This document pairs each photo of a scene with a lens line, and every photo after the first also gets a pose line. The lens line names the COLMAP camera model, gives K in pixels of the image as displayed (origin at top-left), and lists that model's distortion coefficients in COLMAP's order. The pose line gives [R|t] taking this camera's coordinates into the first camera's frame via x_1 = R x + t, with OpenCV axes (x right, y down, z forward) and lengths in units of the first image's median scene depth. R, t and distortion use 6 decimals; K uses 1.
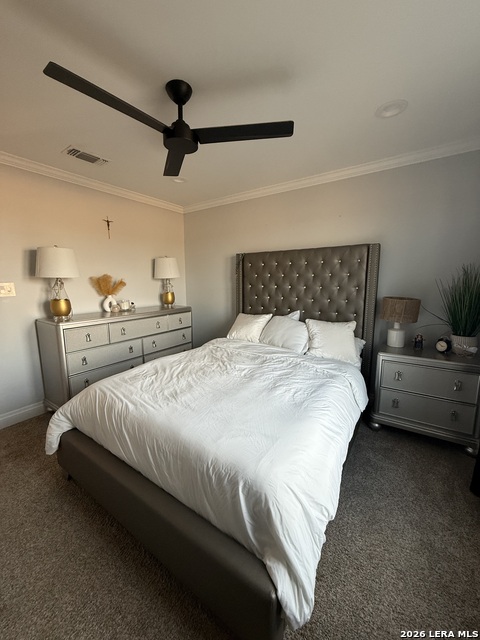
lens RADIAL K [[253.2, 0, 238.4], [0, 253.2, 320.6], [0, 0, 1]] dist [0.000275, -0.000441]
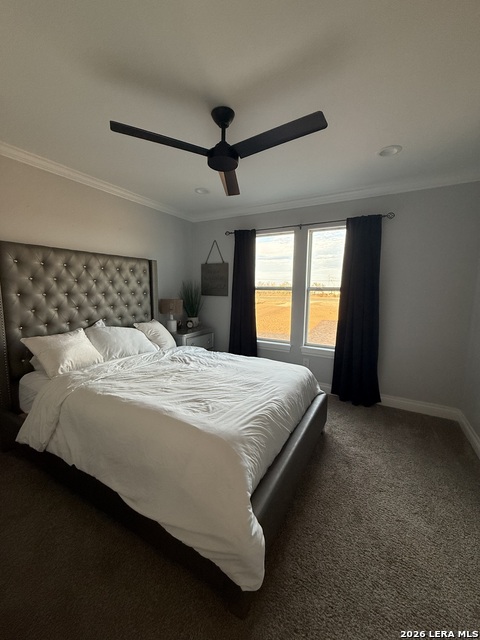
lens RADIAL K [[253.2, 0, 239.1], [0, 253.2, 319.3], [0, 0, 1]] dist [0.000275, -0.000441]
pose [[-0.090503, -0.117427, 0.988949, -1.215754], [0.145495, 0.980811, 0.129775, -0.144355], [-0.985211, 0.155632, -0.071682, 0.967882]]
